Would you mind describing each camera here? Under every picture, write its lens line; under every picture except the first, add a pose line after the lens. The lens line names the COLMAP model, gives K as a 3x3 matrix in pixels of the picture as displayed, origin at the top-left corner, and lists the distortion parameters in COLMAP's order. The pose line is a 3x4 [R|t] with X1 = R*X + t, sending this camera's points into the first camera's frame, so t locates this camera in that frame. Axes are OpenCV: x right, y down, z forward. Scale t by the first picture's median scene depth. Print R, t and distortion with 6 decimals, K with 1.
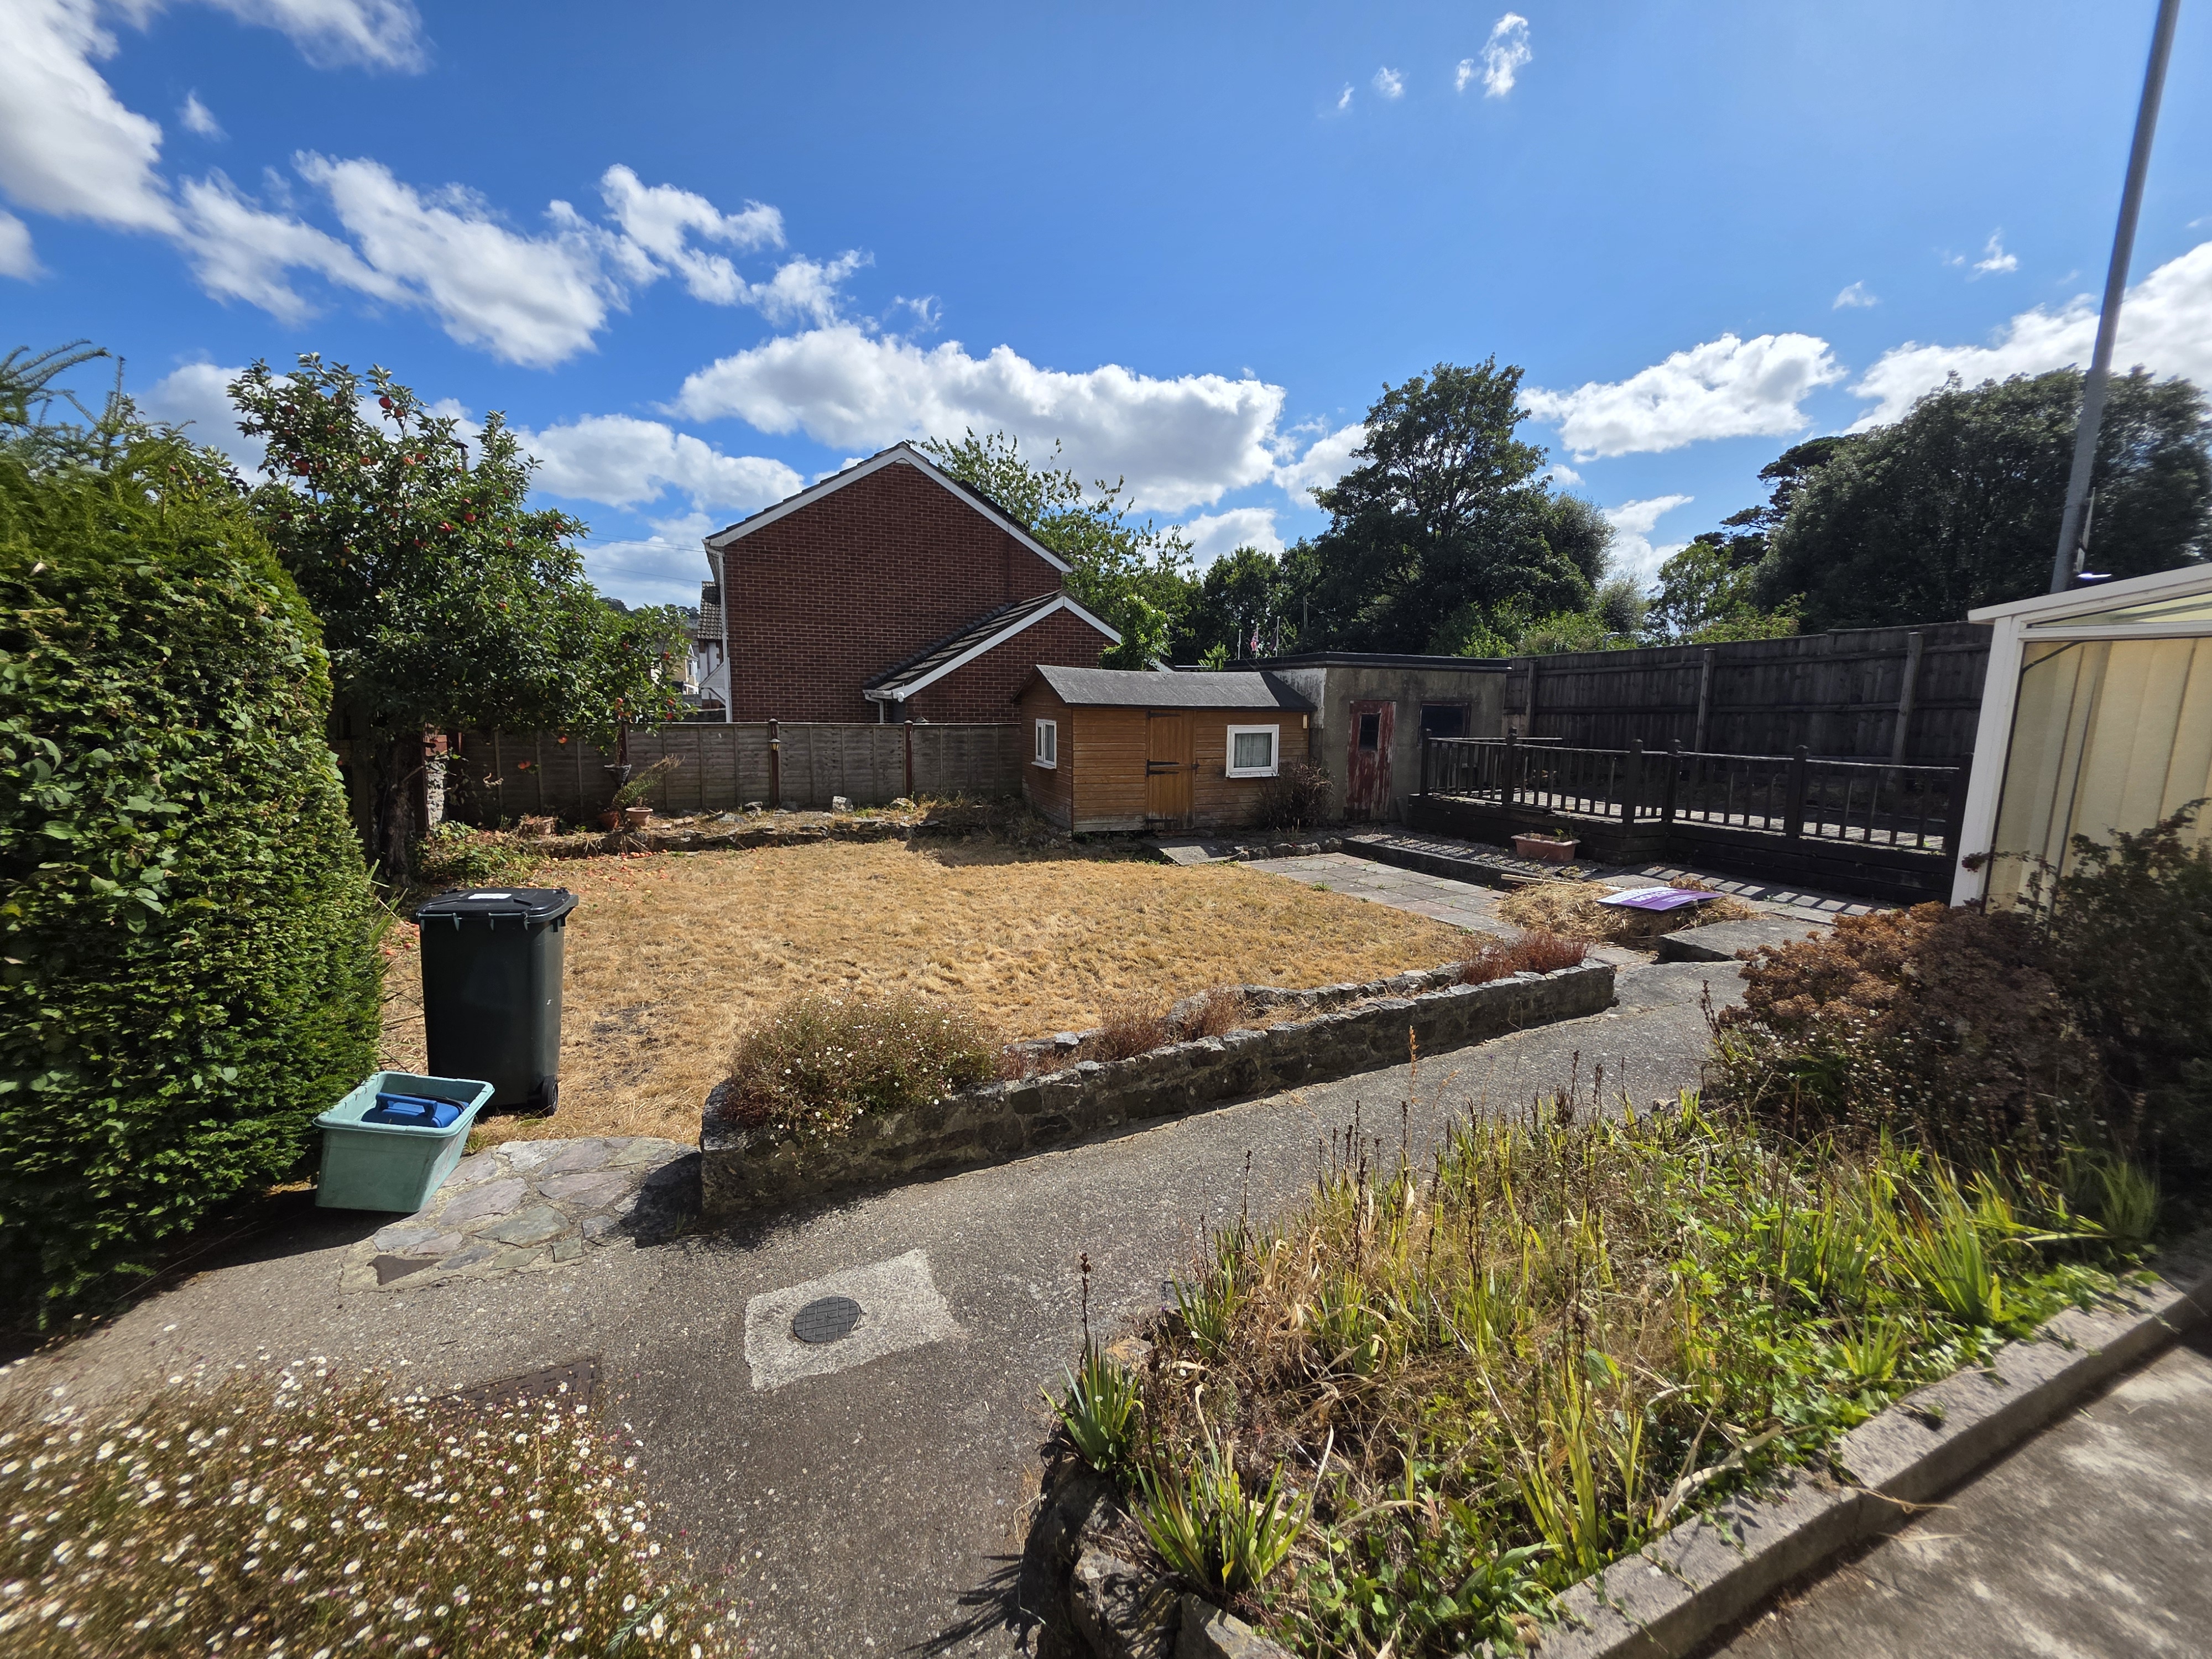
lens RADIAL K [[876.4, 0, 1106.0], [0, 876.4, 829.5], [0, 0, 1]] dist [0.000800, 0.000158]
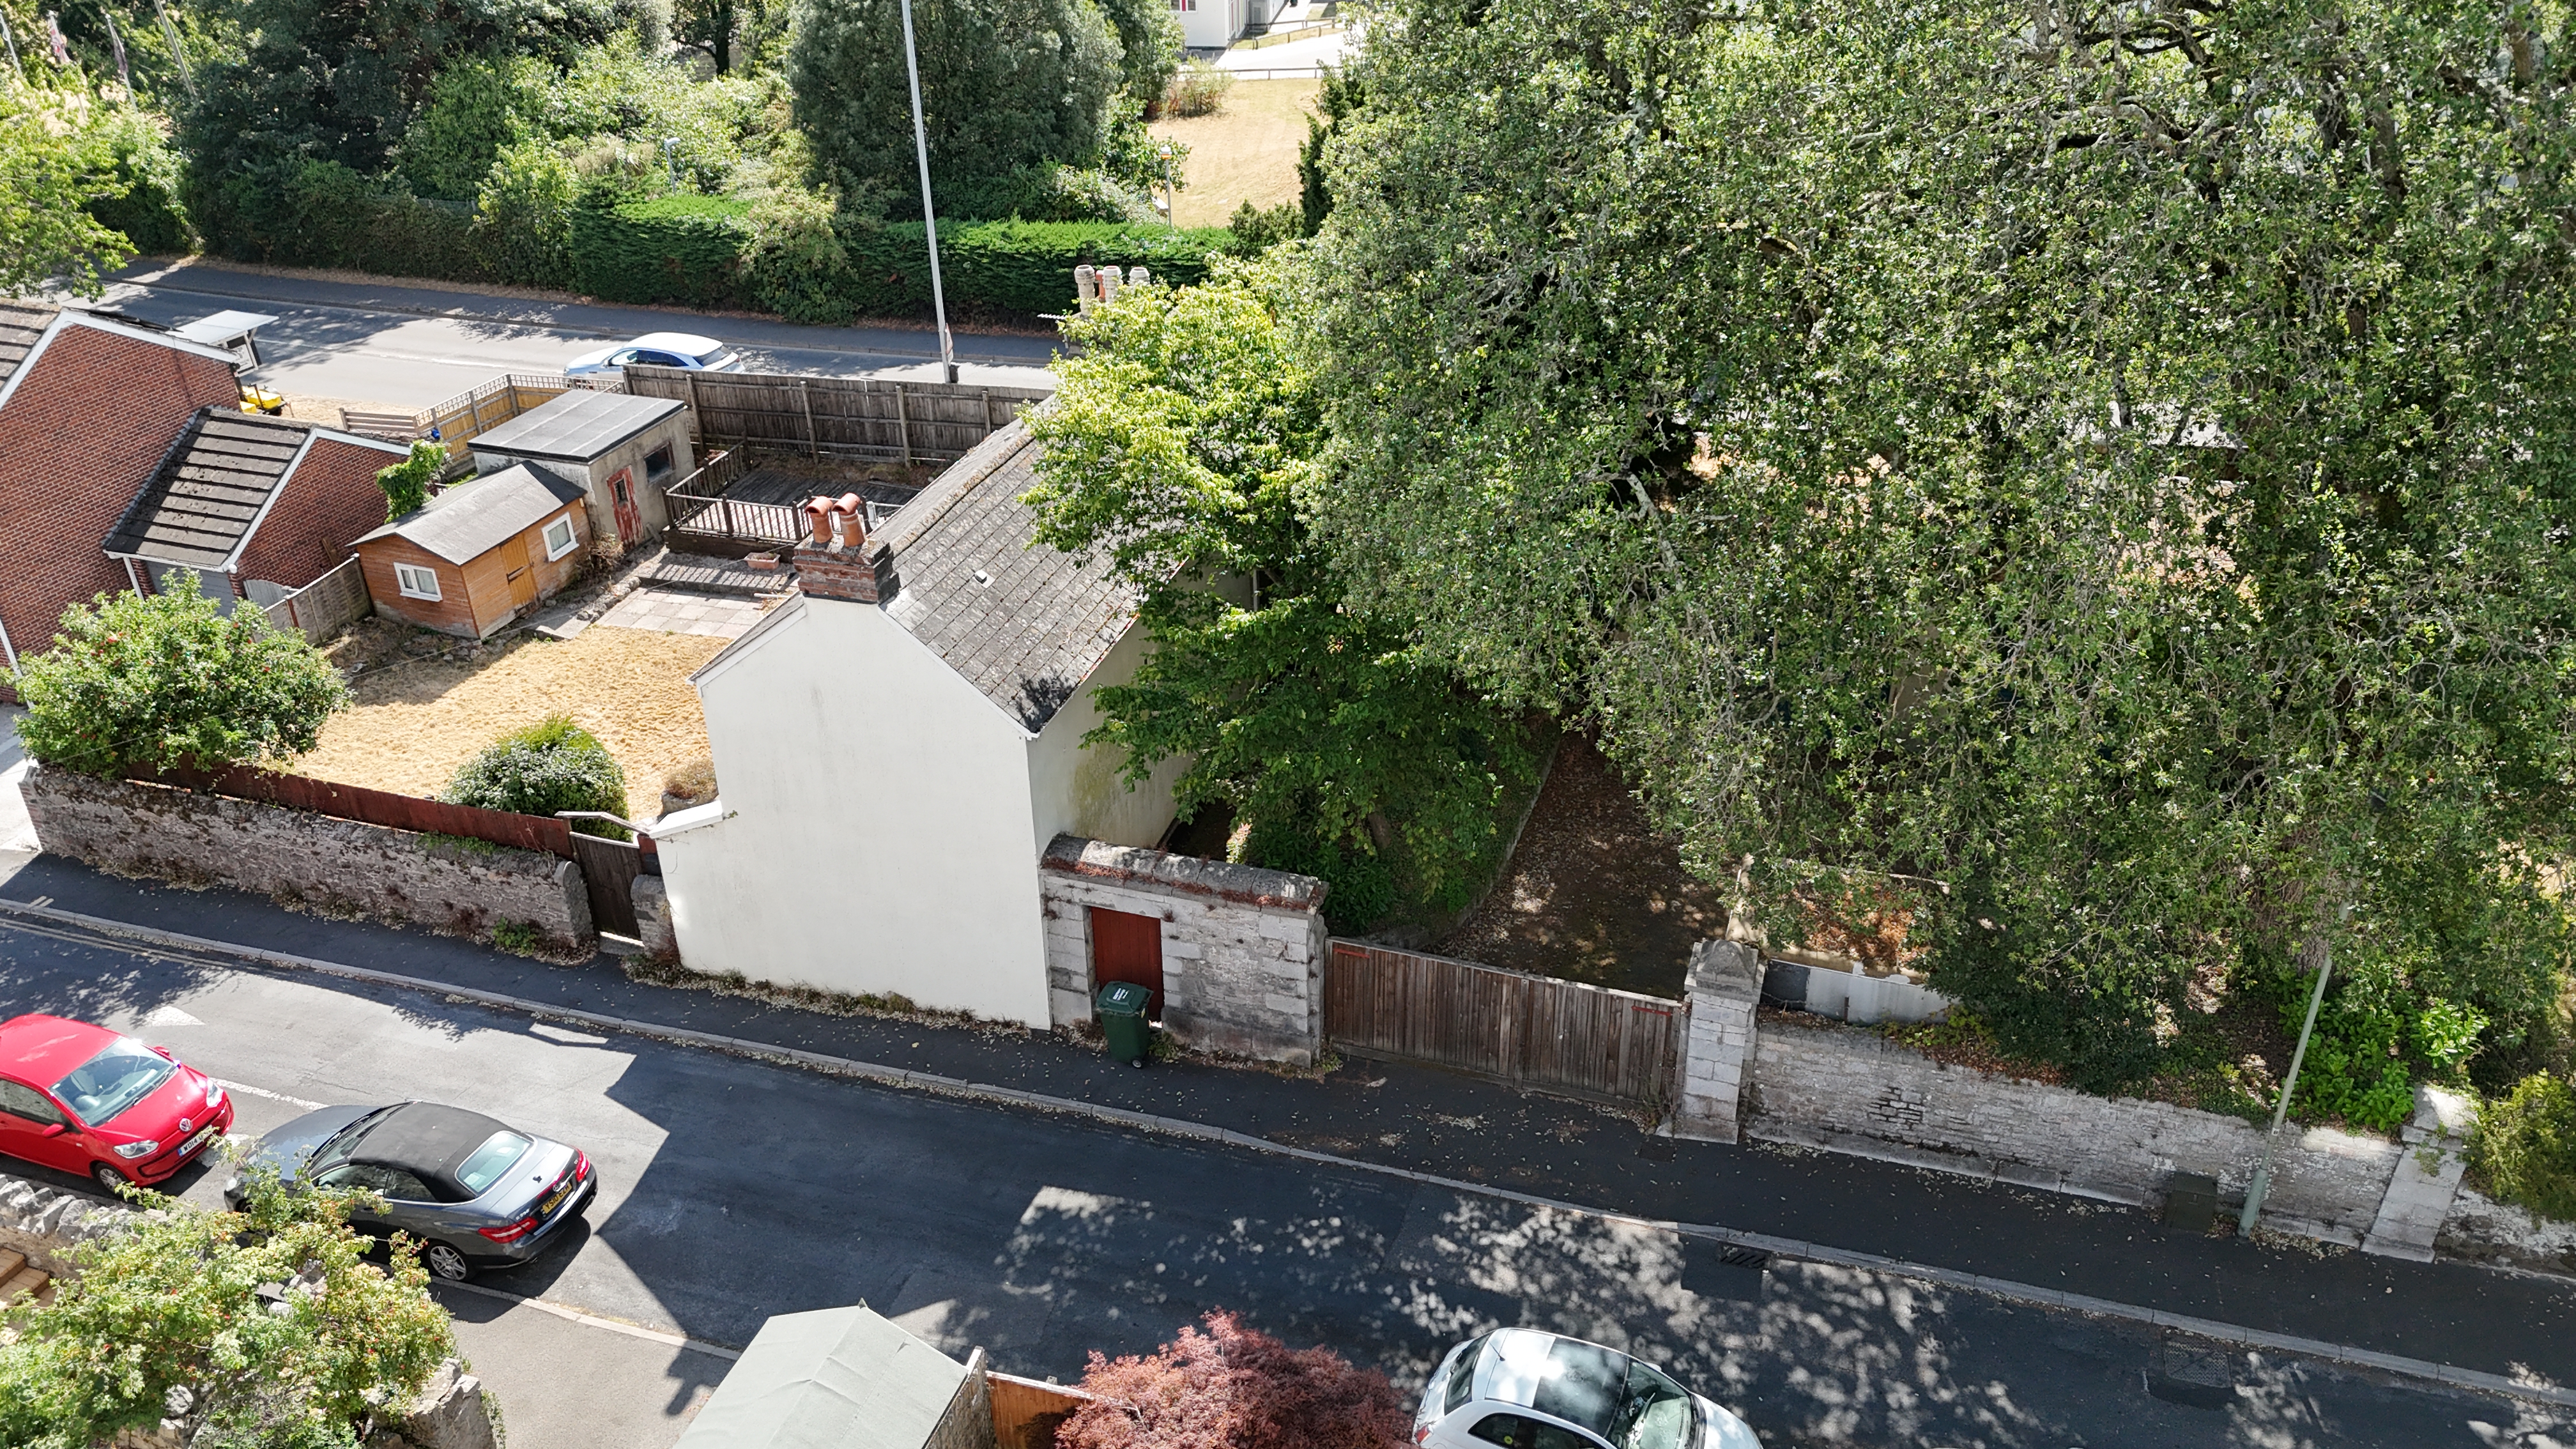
lens RADIAL K [[1911.1, 0, 1288.0], [0, 1911.1, 724.5], [0, 0, 1]] dist [0.025487, -0.004332]
pose [[0.662061, -0.401135, 0.633061, -1.223511], [0.150532, 0.898662, 0.412004, -0.983176], [-0.734177, -0.177476, 0.655353, -2.112791]]
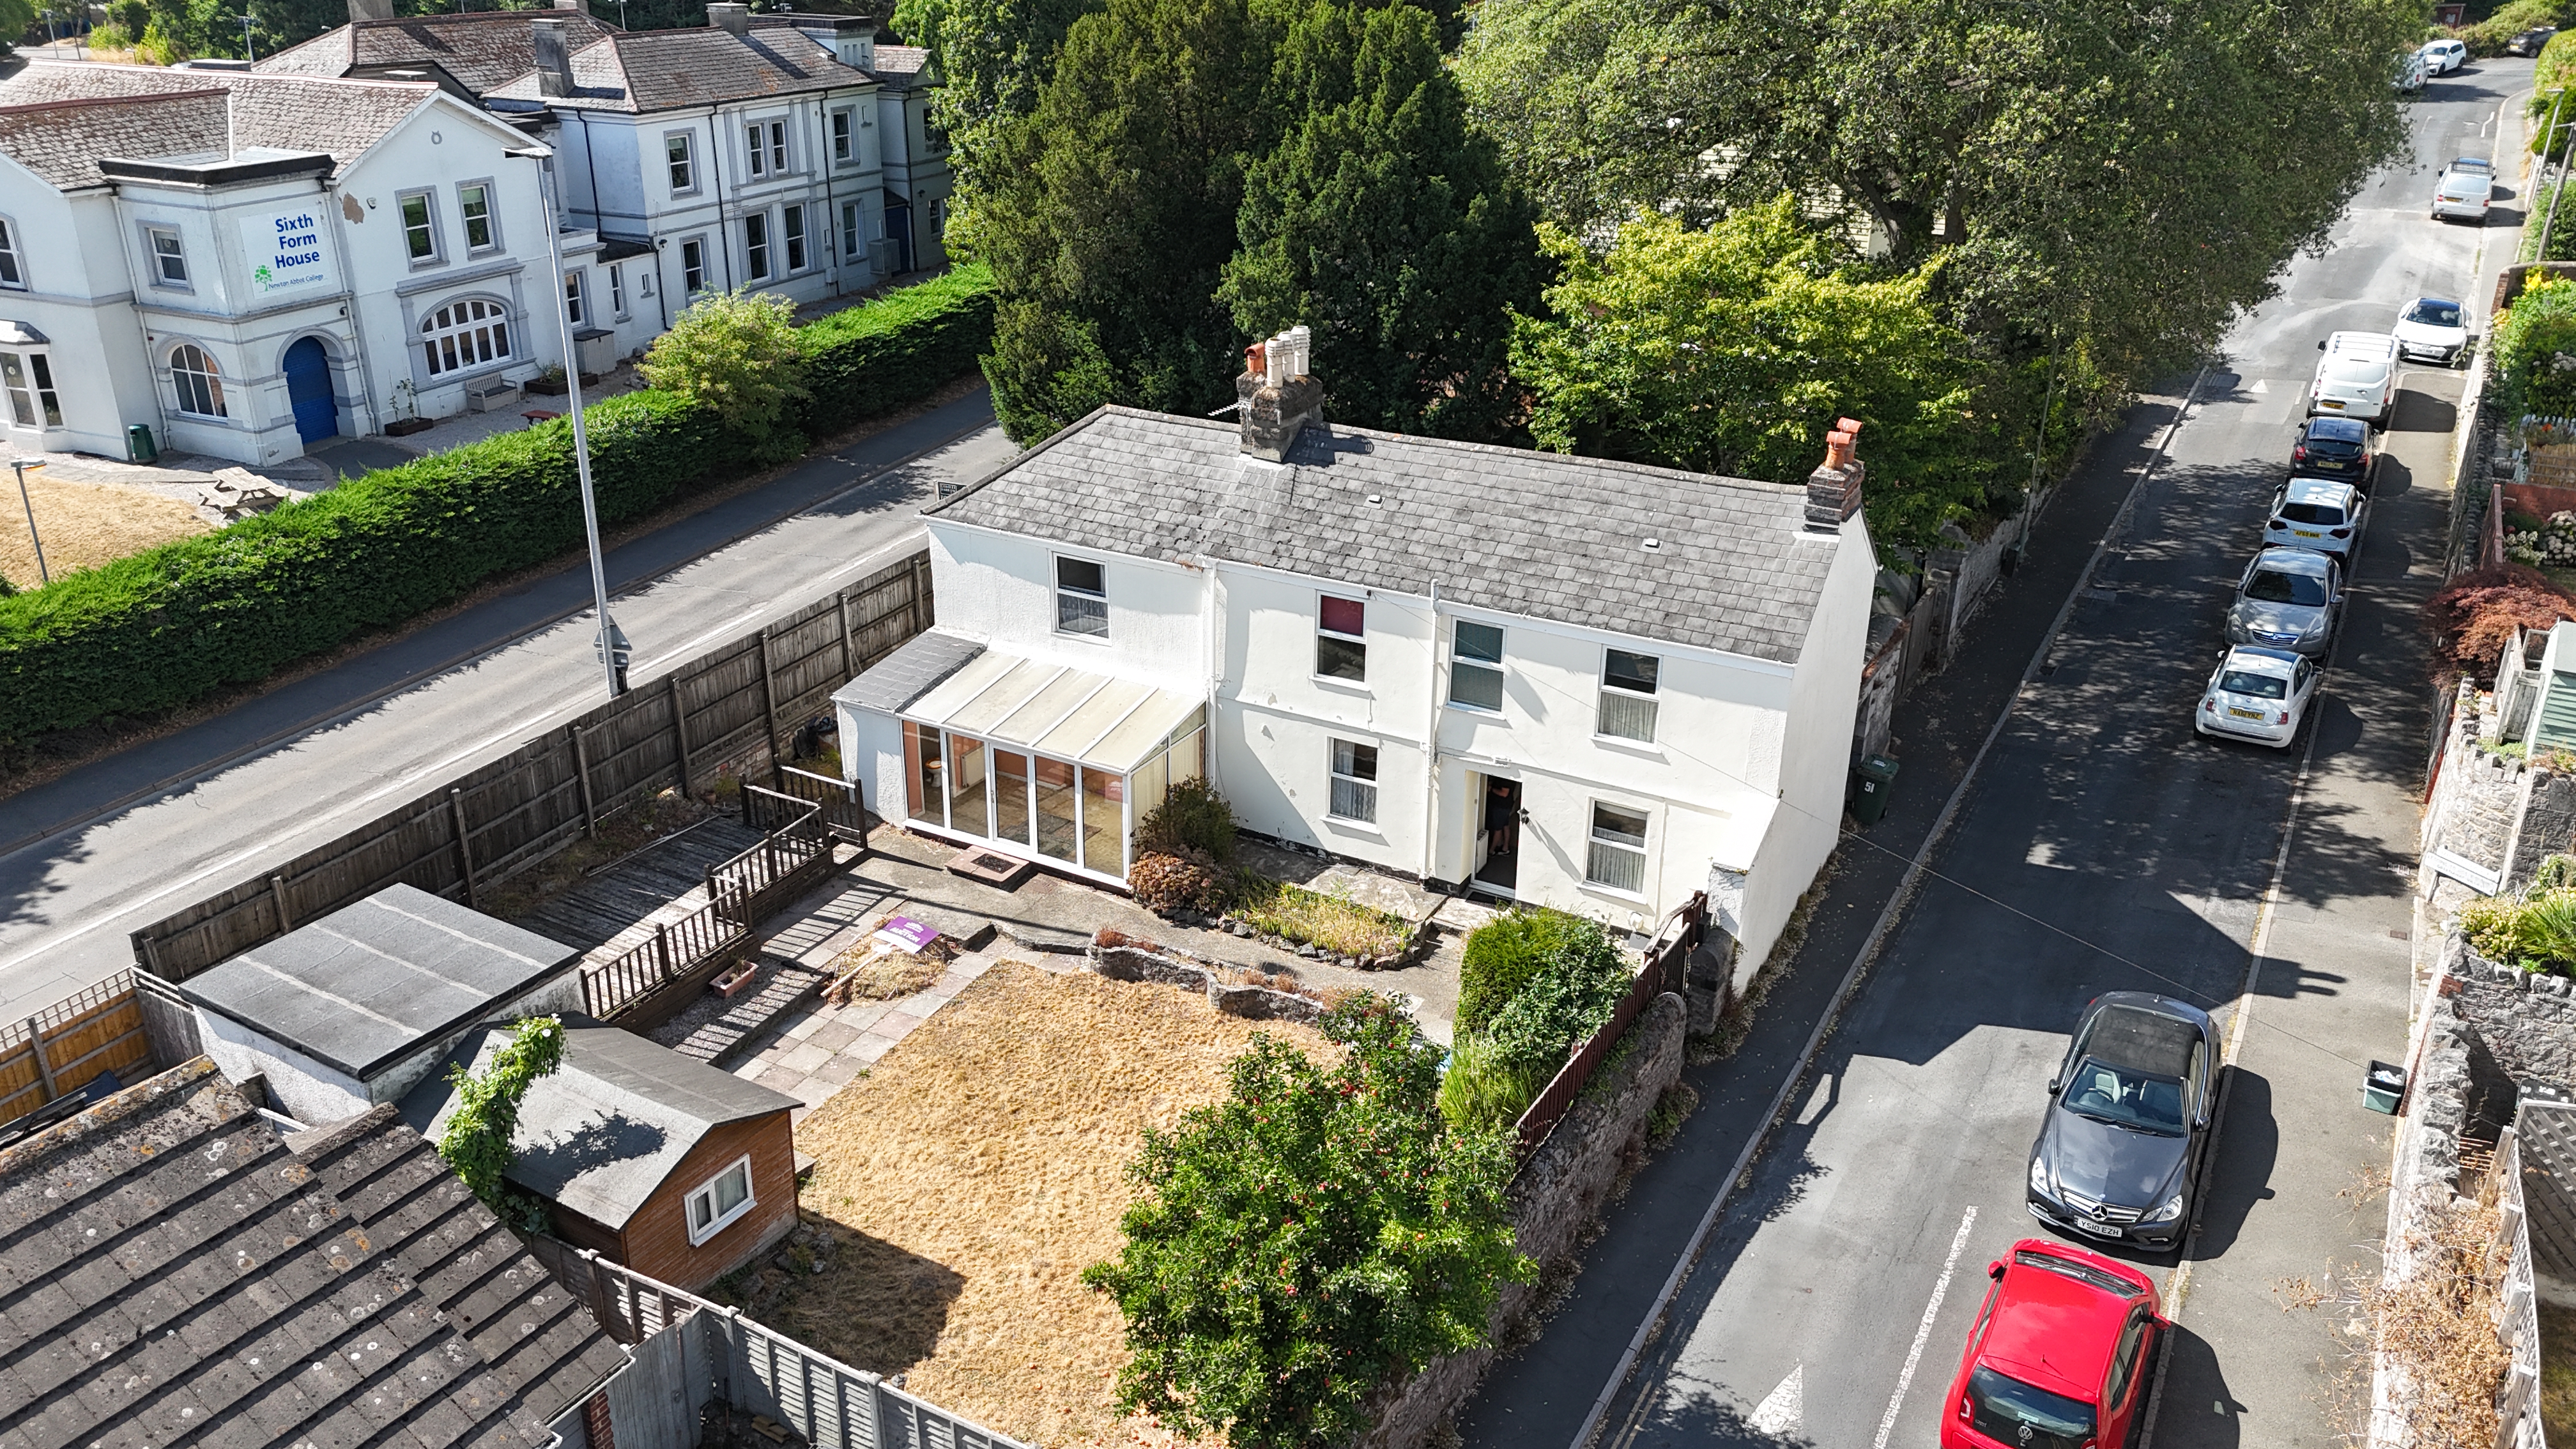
lens RADIAL K [[1906.3, 0, 1288.0], [0, 1906.3, 724.5], [0, 0, 1]] dist [0.050457, -0.003532]
pose [[-0.600890, -0.343176, 0.721915, -1.554873], [0.100919, 0.863350, 0.494410, -1.338986], [-0.792935, 0.369942, -0.484146, 1.354847]]
